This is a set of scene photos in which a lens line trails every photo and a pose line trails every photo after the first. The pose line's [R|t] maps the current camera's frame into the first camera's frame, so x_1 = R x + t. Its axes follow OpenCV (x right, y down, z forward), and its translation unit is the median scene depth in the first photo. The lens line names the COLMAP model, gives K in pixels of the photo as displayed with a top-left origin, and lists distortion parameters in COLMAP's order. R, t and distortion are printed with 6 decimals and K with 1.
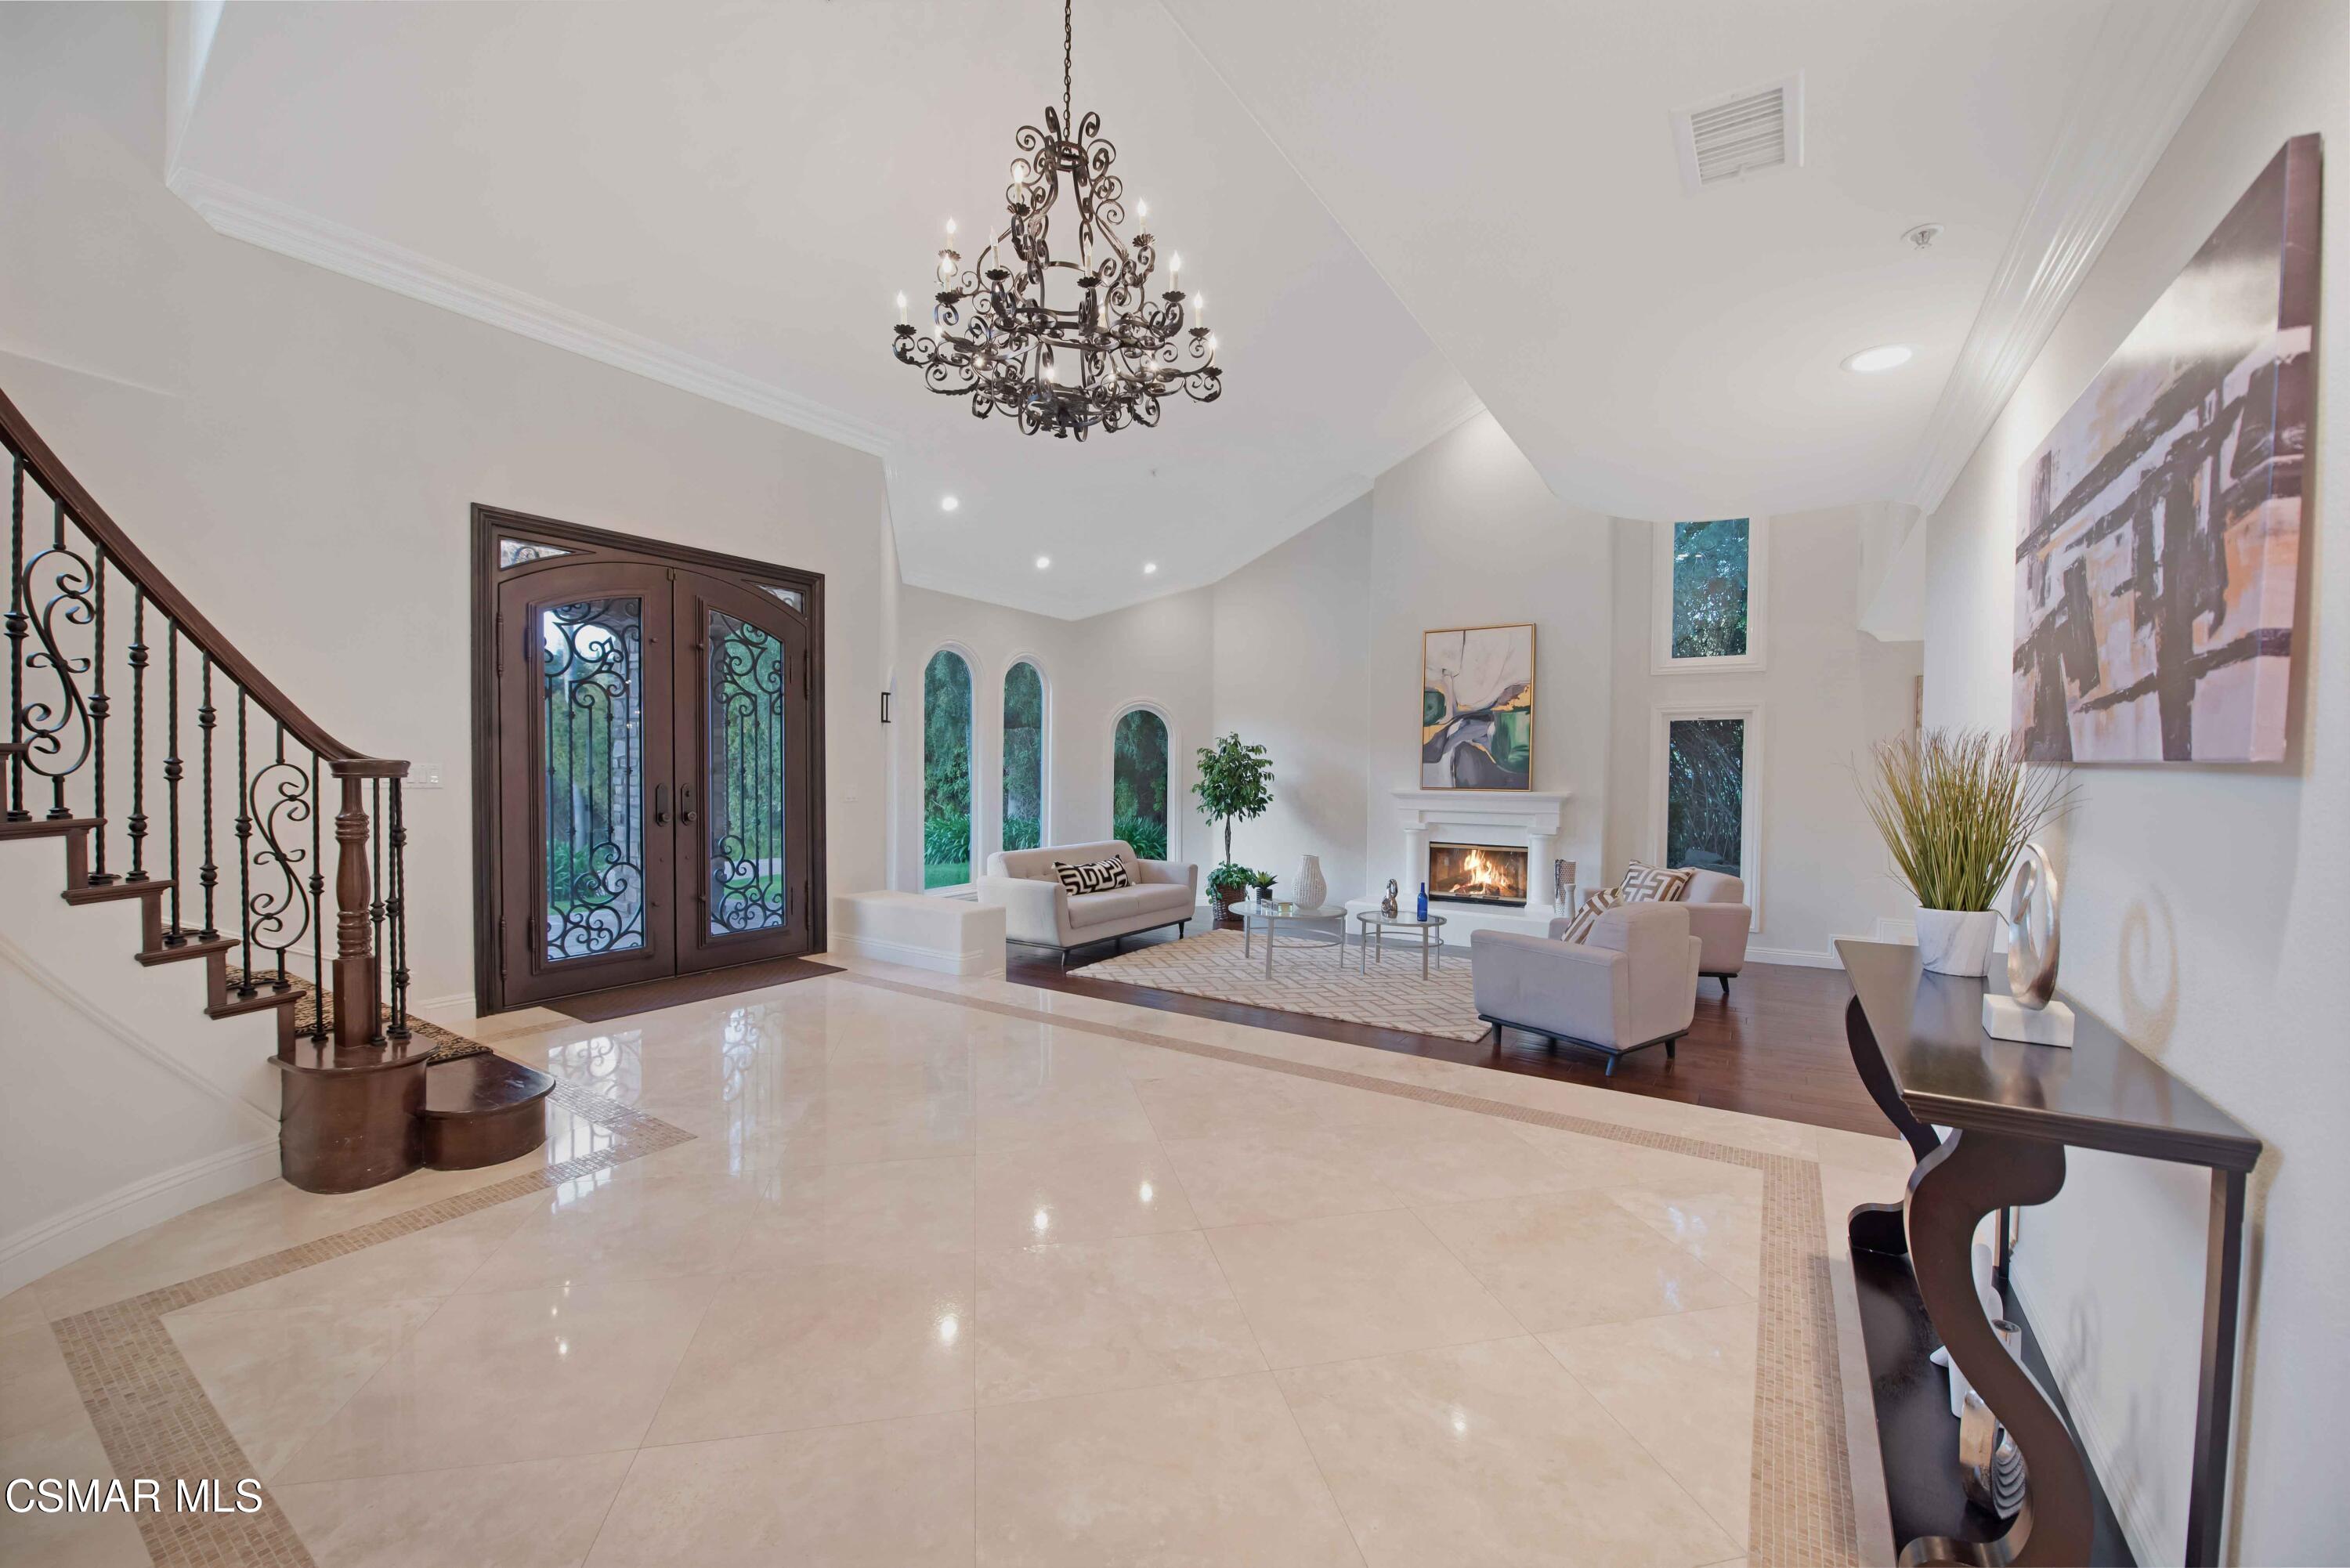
lens RADIAL K [[971.4, 0, 1096.7], [0, 971.4, 789.7], [0, 0, 1]] dist [-0.010367, 0.000127]
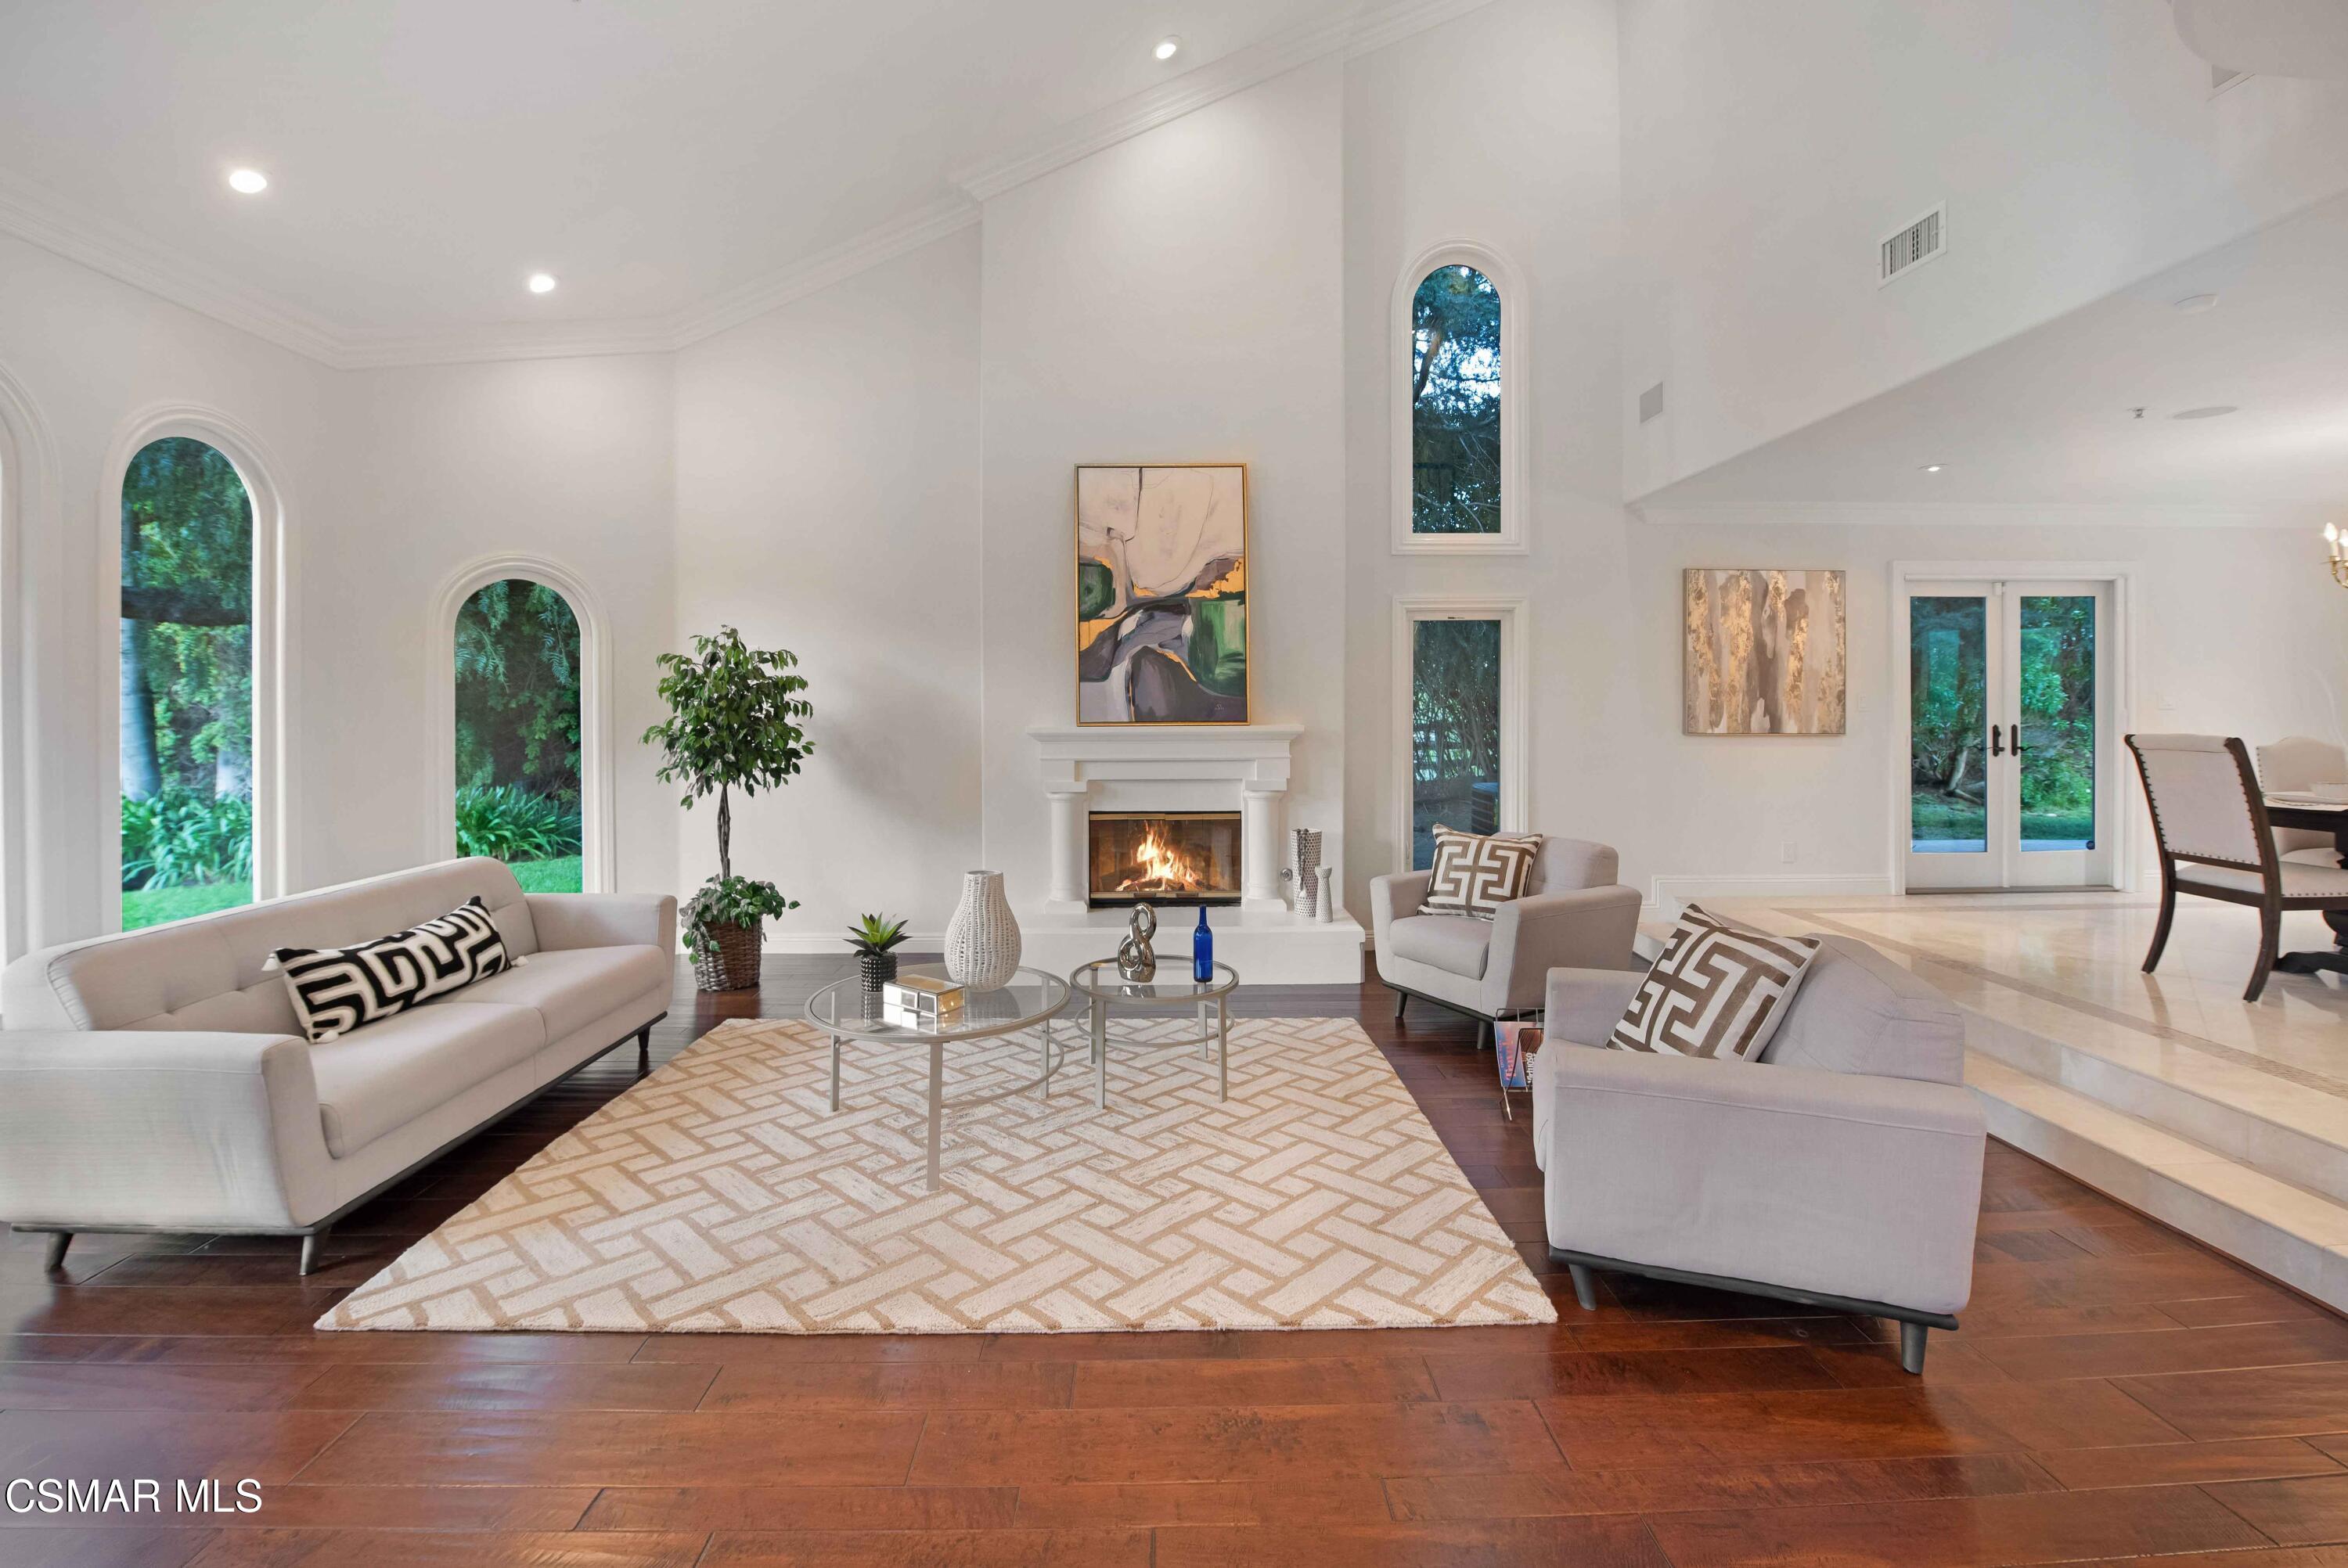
lens RADIAL K [[1017.4, 0, 1167.0], [0, 1017.4, 714.2], [0, 0, 1]] dist [-0.019299, -0.000683]
pose [[0.798169, -0.016310, 0.602213, -0.001131], [0.025064, 0.999667, -0.006146, -0.002338], [-0.601912, 0.019999, 0.798312, 0.476331]]
